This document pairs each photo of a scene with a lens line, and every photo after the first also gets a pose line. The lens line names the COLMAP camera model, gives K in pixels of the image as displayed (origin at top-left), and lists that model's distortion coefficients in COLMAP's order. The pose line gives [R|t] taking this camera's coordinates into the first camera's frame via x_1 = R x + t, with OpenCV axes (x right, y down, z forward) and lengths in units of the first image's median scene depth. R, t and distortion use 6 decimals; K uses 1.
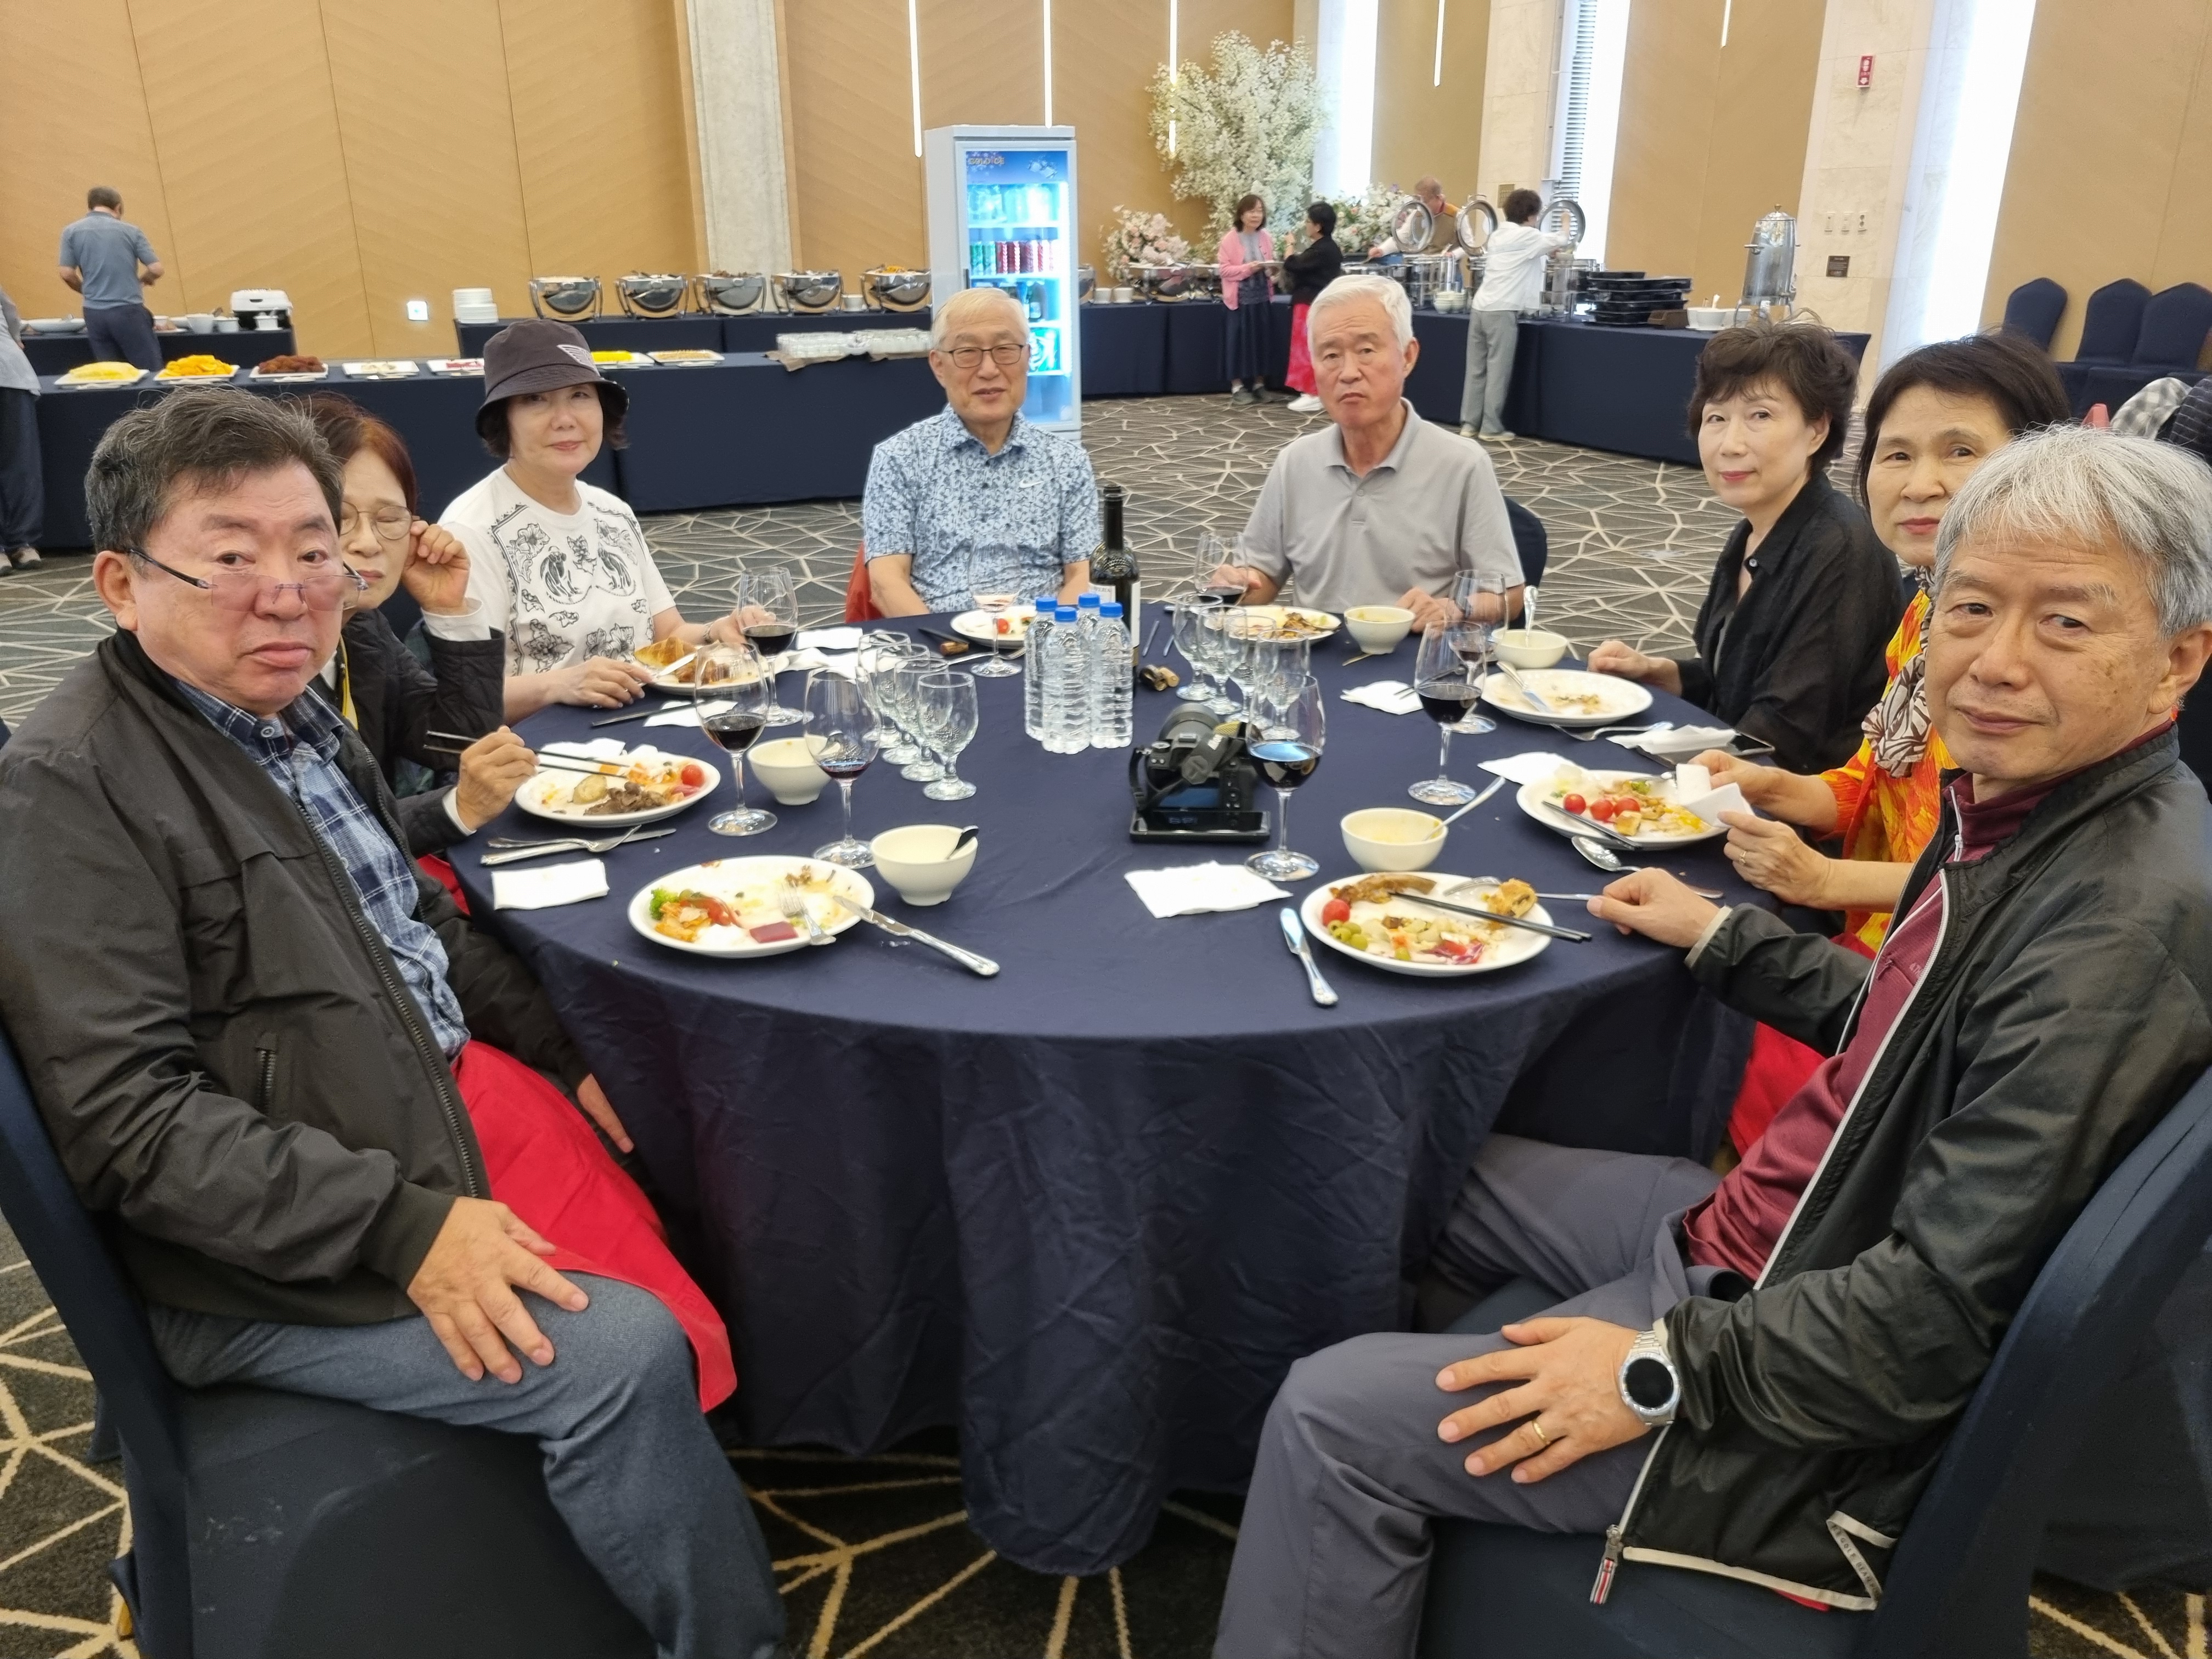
lens RADIAL K [[1664.4, 0, 1101.2], [0, 1664.4, 827.6], [0, 0, 1]] dist [0.042369, -0.022342]
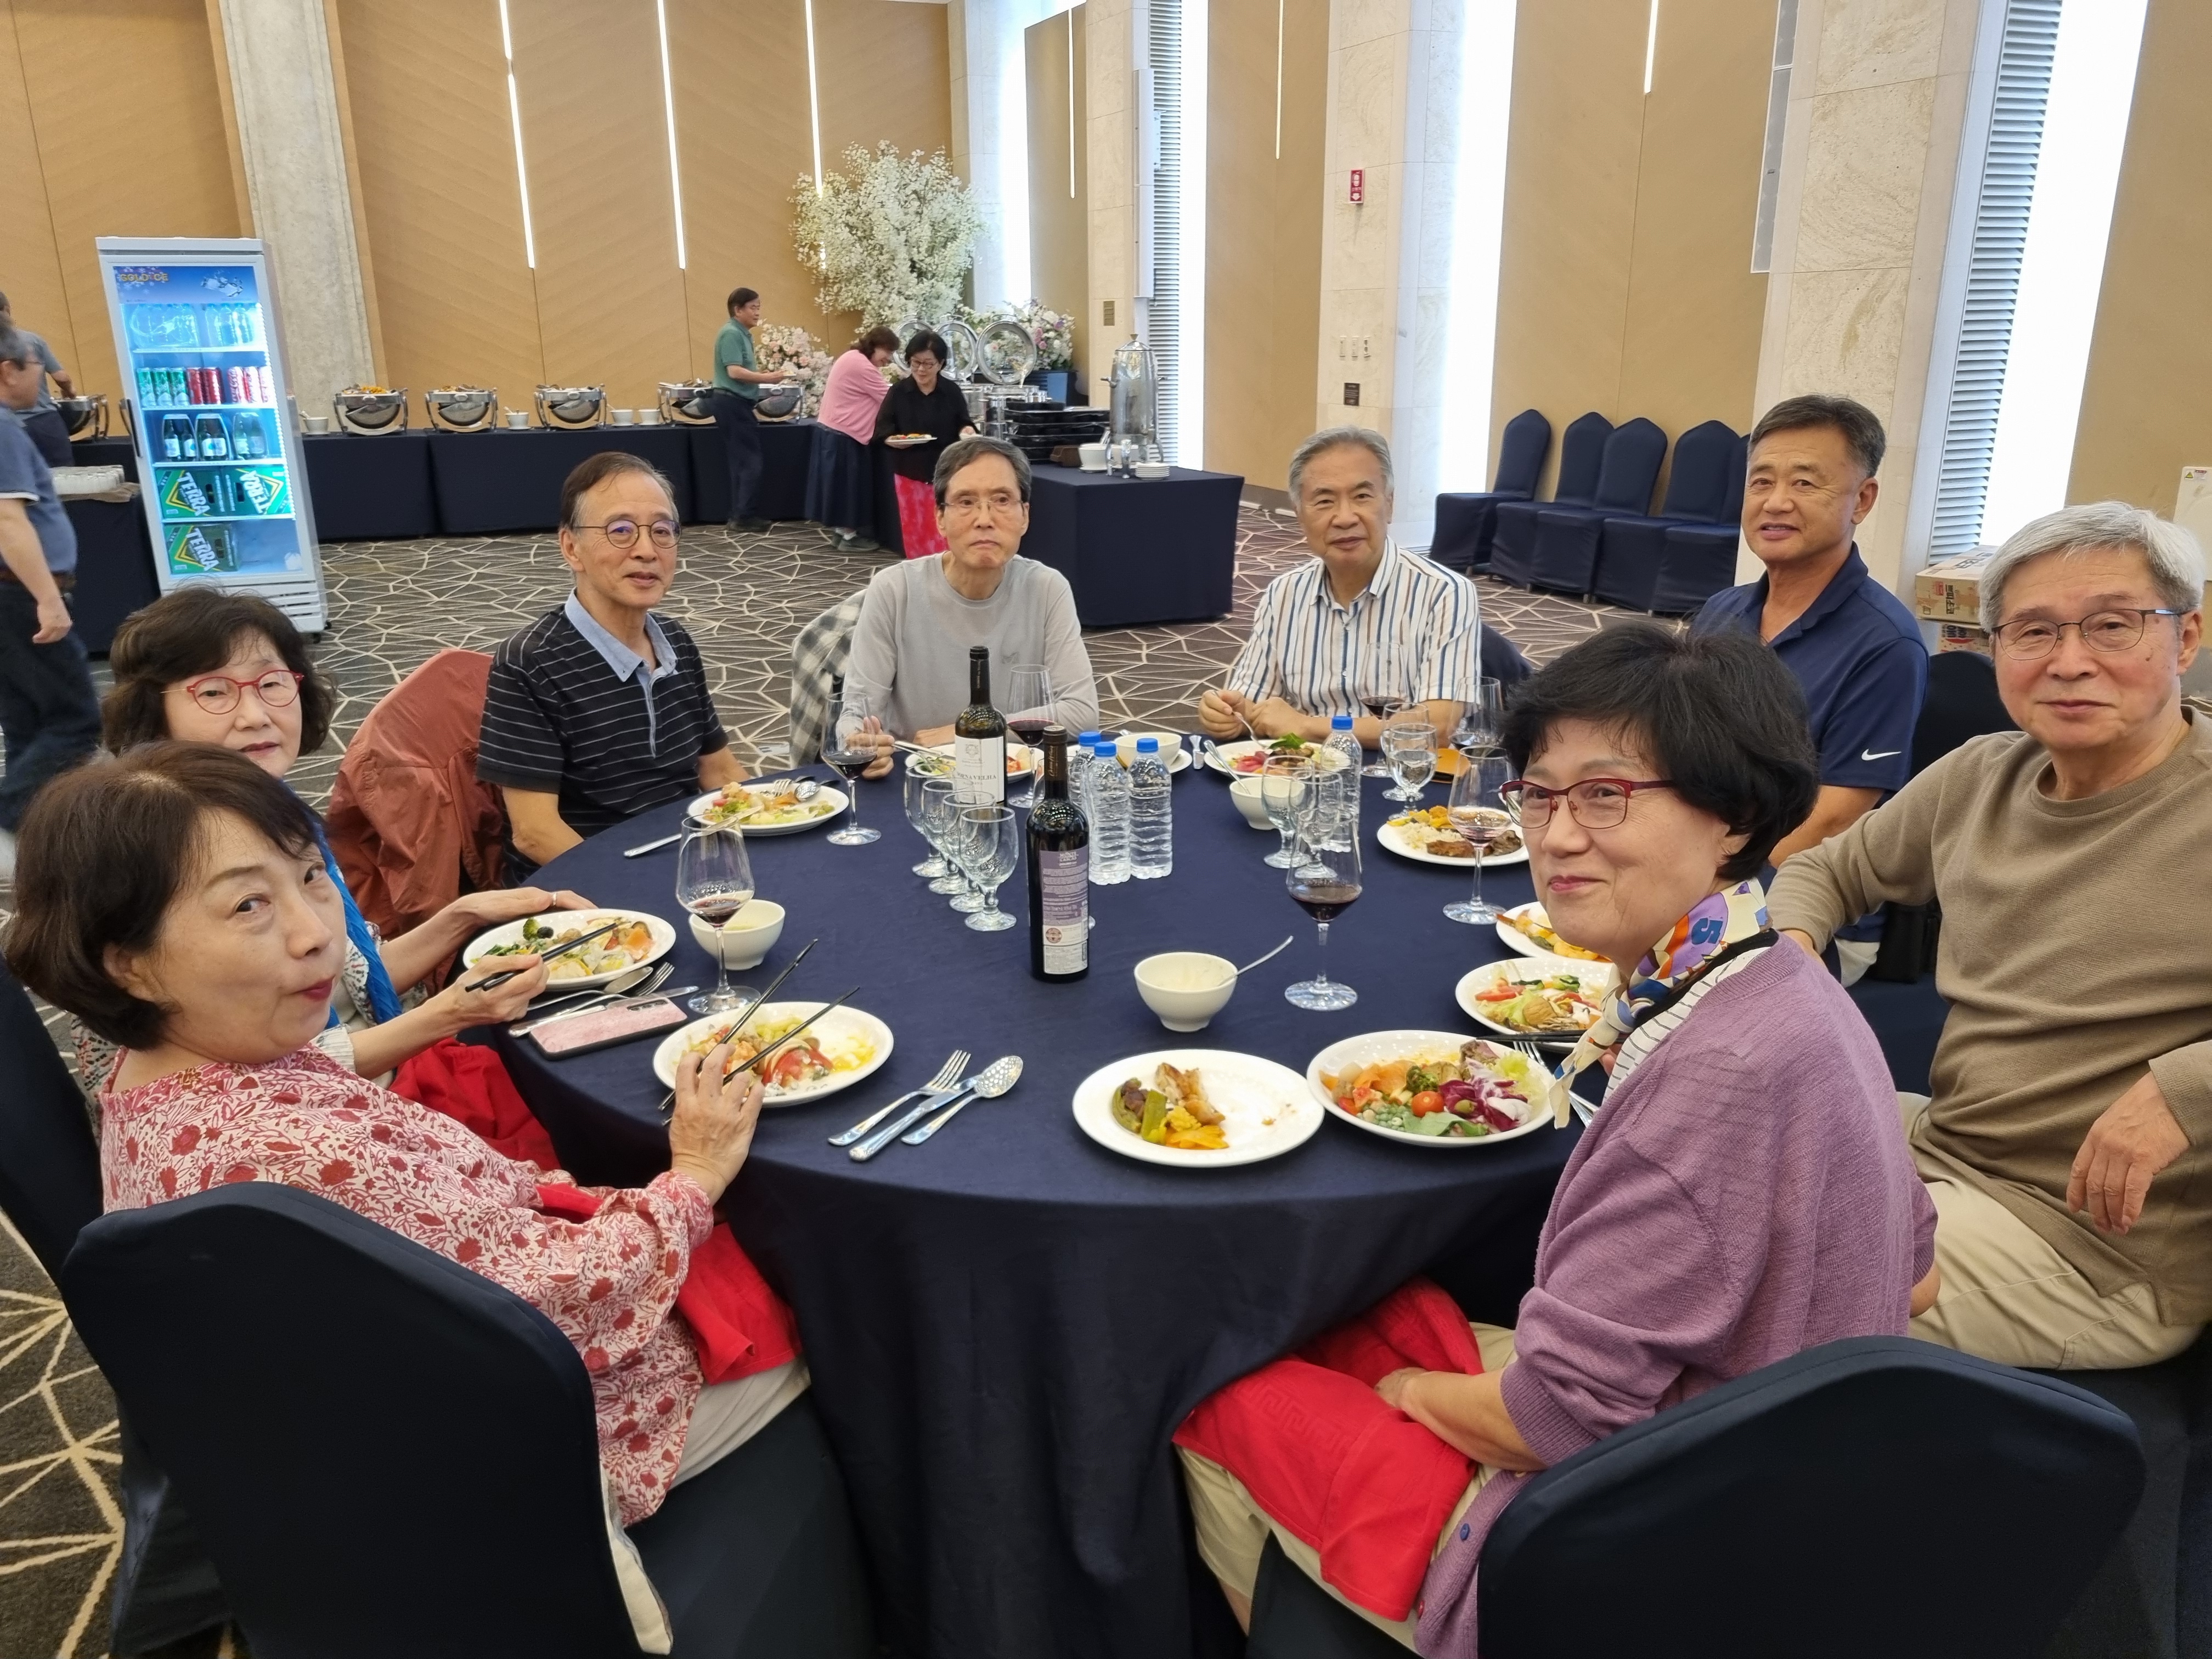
lens RADIAL K [[1664.4, 0, 1109.0], [0, 1664.4, 833.3], [0, 0, 1]] dist [0.042369, -0.022342]
pose [[0.999985, 0.001482, -0.005240, 0.311854], [-0.001755, 0.998627, -0.052361, -0.047203], [0.005155, 0.052370, 0.998614, 0.104173]]
